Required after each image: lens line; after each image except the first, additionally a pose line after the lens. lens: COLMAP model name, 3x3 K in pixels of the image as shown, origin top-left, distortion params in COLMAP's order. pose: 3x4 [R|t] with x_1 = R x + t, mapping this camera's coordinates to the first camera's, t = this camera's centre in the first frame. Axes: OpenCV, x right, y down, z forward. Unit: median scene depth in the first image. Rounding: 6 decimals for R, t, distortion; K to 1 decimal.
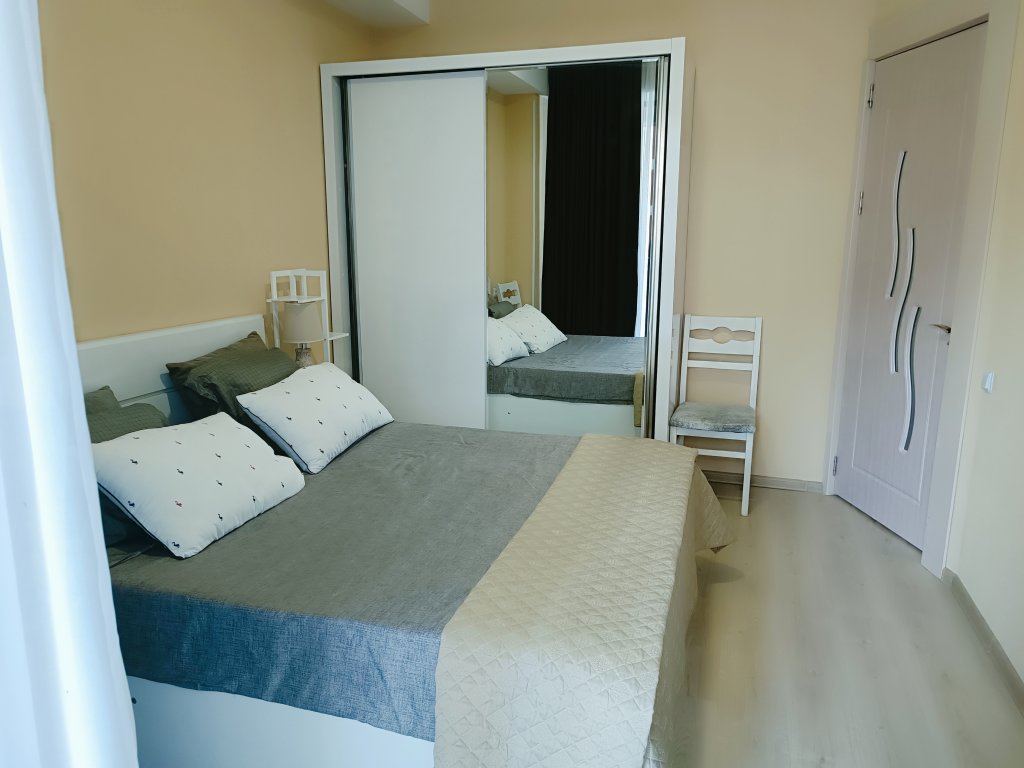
lens RADIAL K [[743.3, 0, 512.0], [0, 743.3, 384.0], [0, 0, 1]] dist [0.007412, -0.013781]
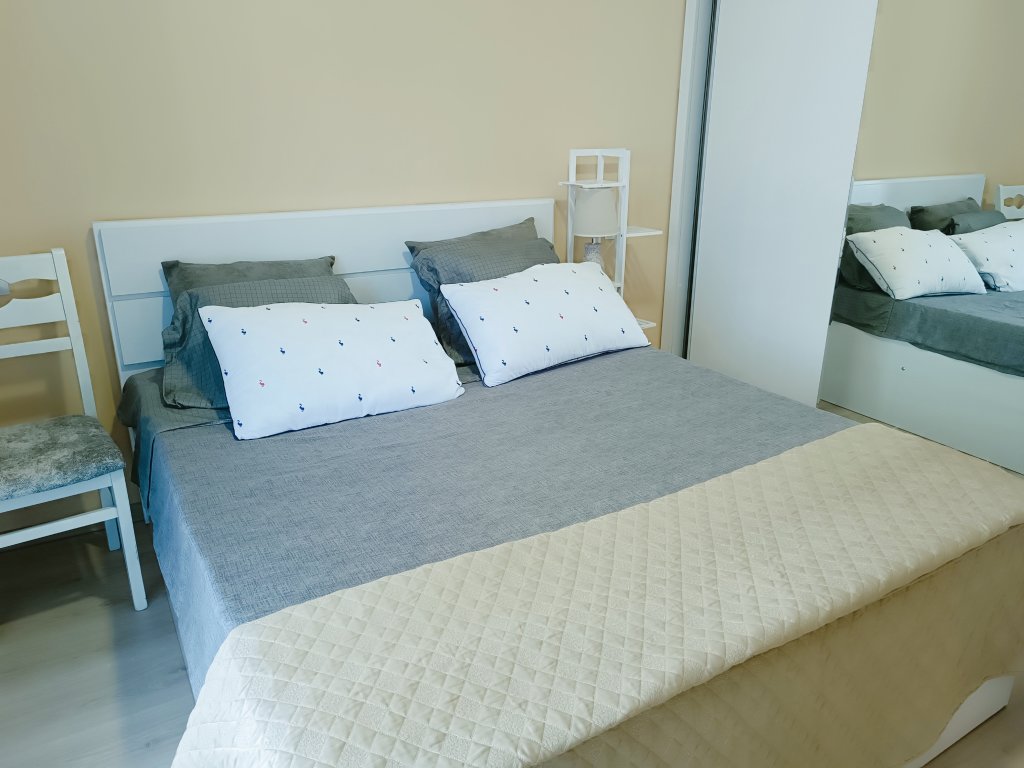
lens RADIAL K [[743.3, 0, 512.0], [0, 743.3, 384.0], [0, 0, 1]] dist [0.007412, -0.013781]
pose [[0.740739, 0.228719, -0.631660, 0.236881], [-0.139007, 0.972093, 0.188975, -0.039172], [0.657254, -0.052175, 0.751861, 0.281685]]
